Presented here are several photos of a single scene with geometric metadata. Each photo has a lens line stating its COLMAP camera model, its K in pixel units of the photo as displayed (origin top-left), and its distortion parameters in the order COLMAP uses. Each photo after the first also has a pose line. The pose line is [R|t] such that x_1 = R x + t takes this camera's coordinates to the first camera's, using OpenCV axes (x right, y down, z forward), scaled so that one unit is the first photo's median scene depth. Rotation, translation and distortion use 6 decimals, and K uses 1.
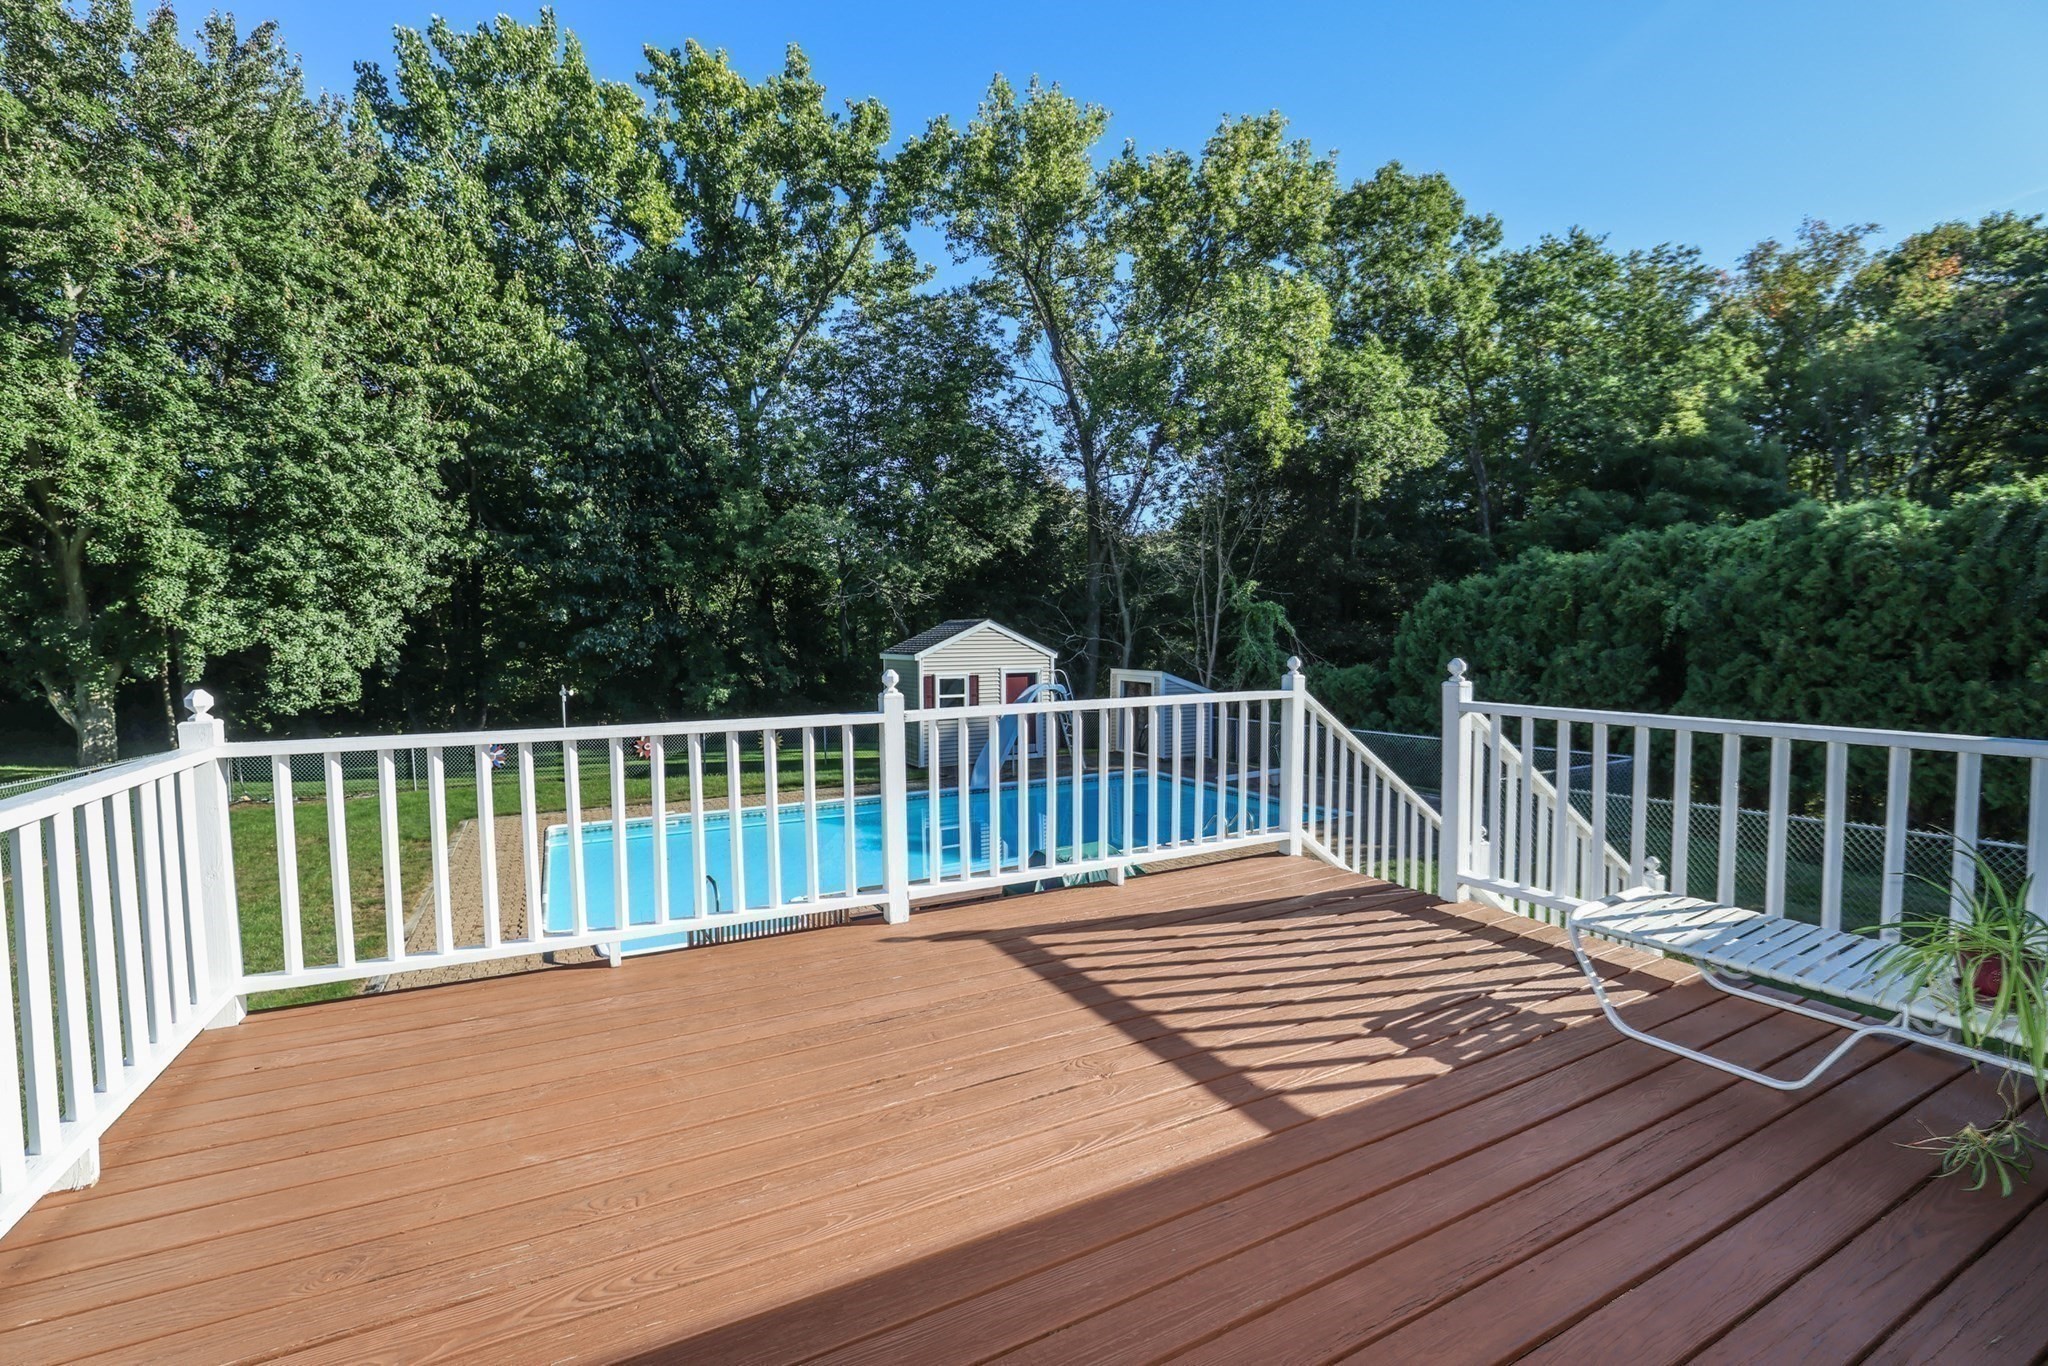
lens RADIAL K [[905.1, 0, 1024.0], [0, 905.1, 683.0], [0, 0, 1]] dist [-0.041105, 0.015631]
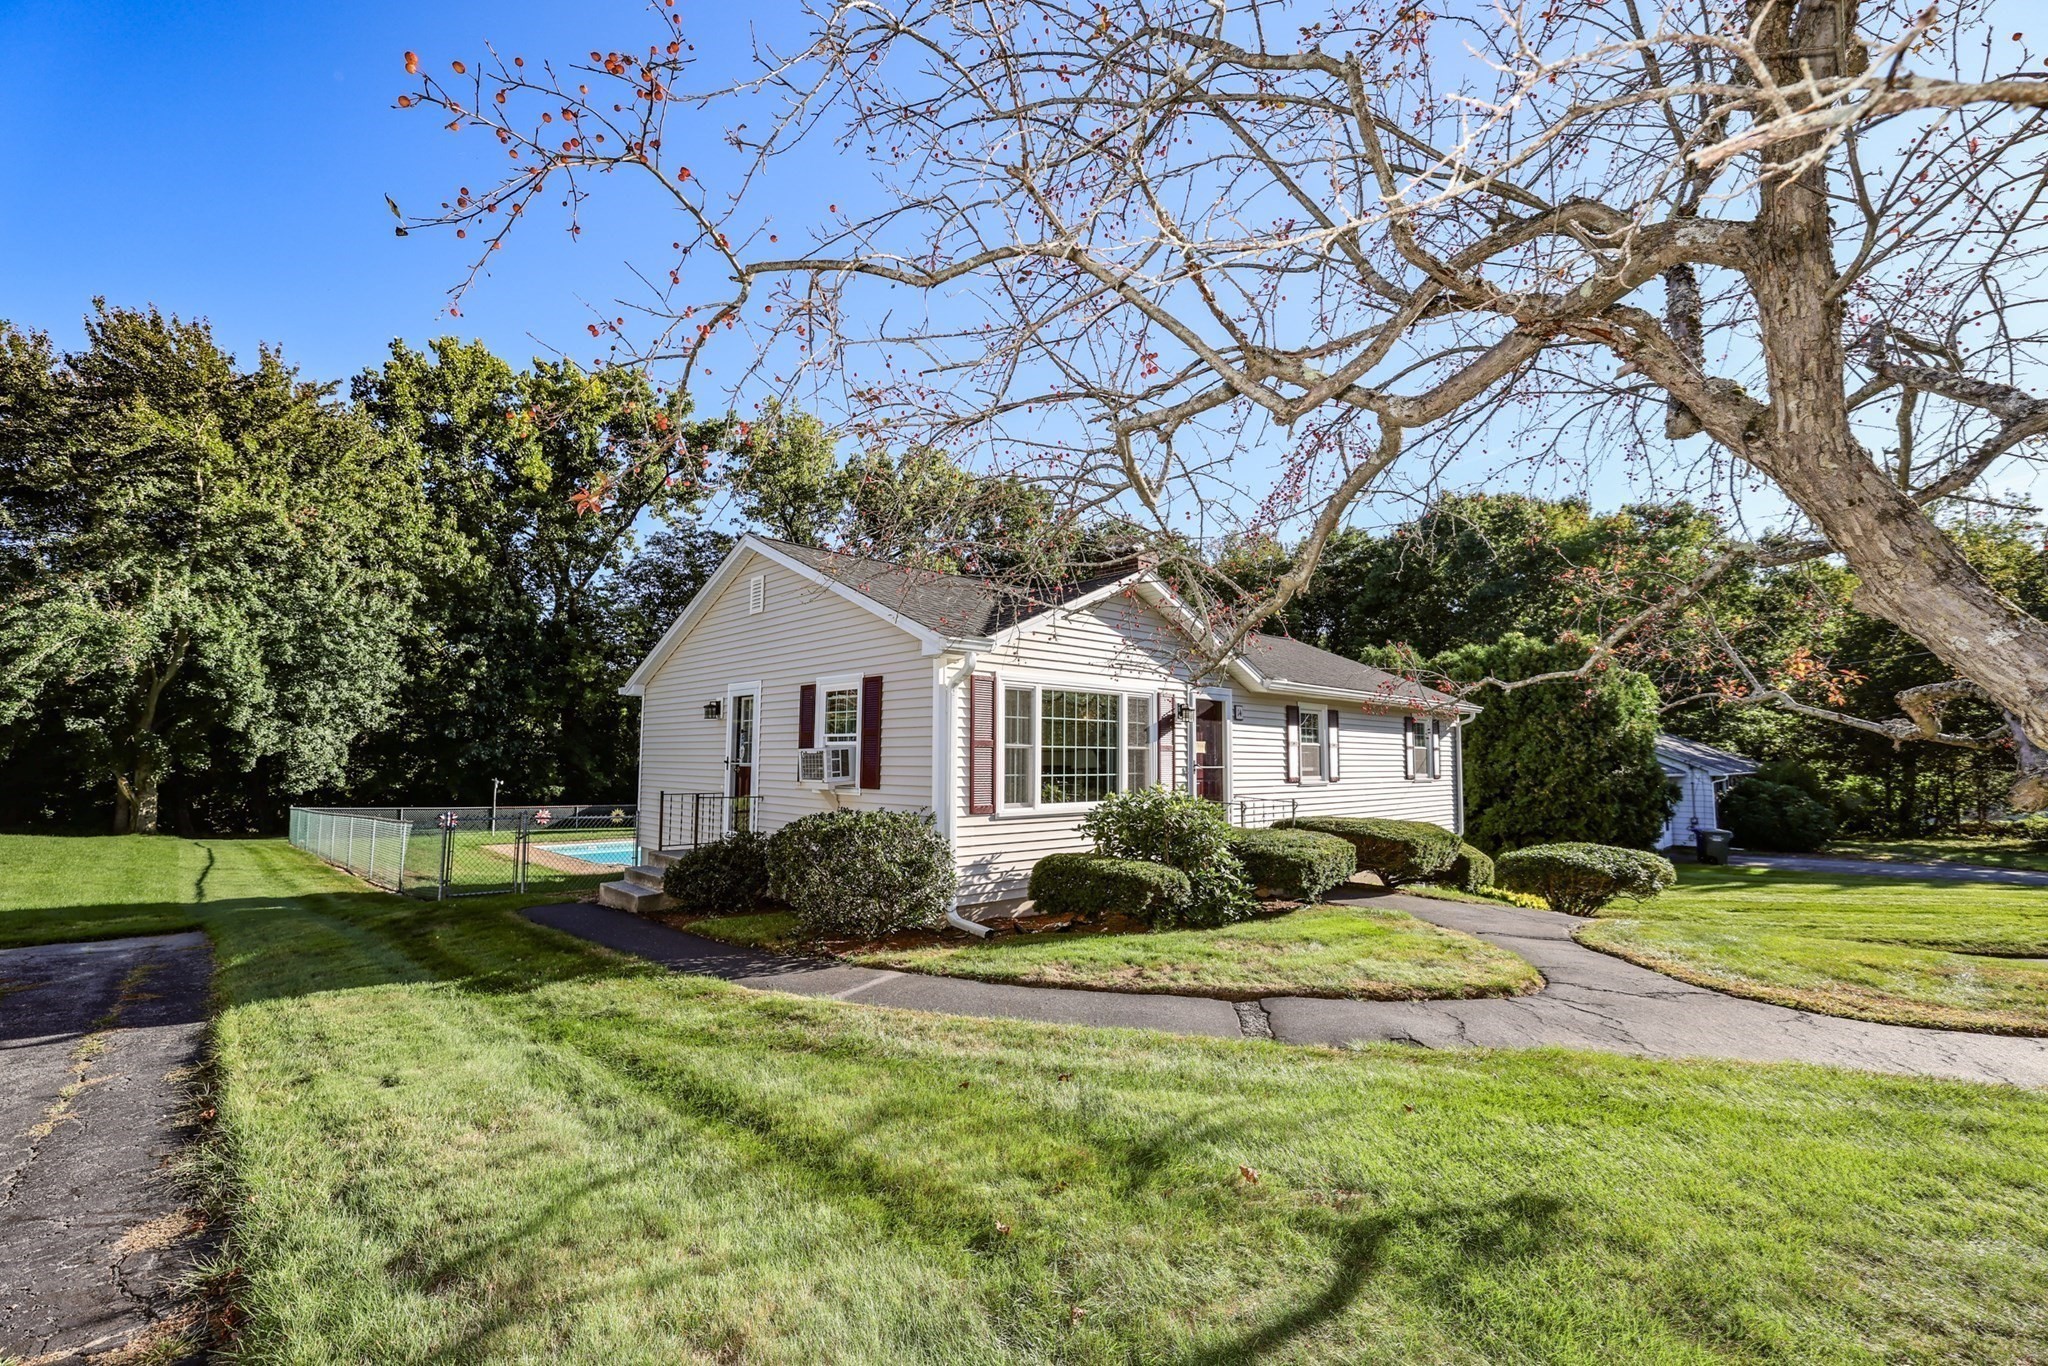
lens RADIAL K [[905.1, 0, 1024.0], [0, 905.1, 683.0], [0, 0, 1]] dist [-0.041105, 0.015631]
pose [[0.956290, 0.046876, 0.288637, -0.049023], [-0.008652, 0.991171, -0.132307, 0.030455], [-0.292291, 0.124026, 0.948253, -0.730024]]
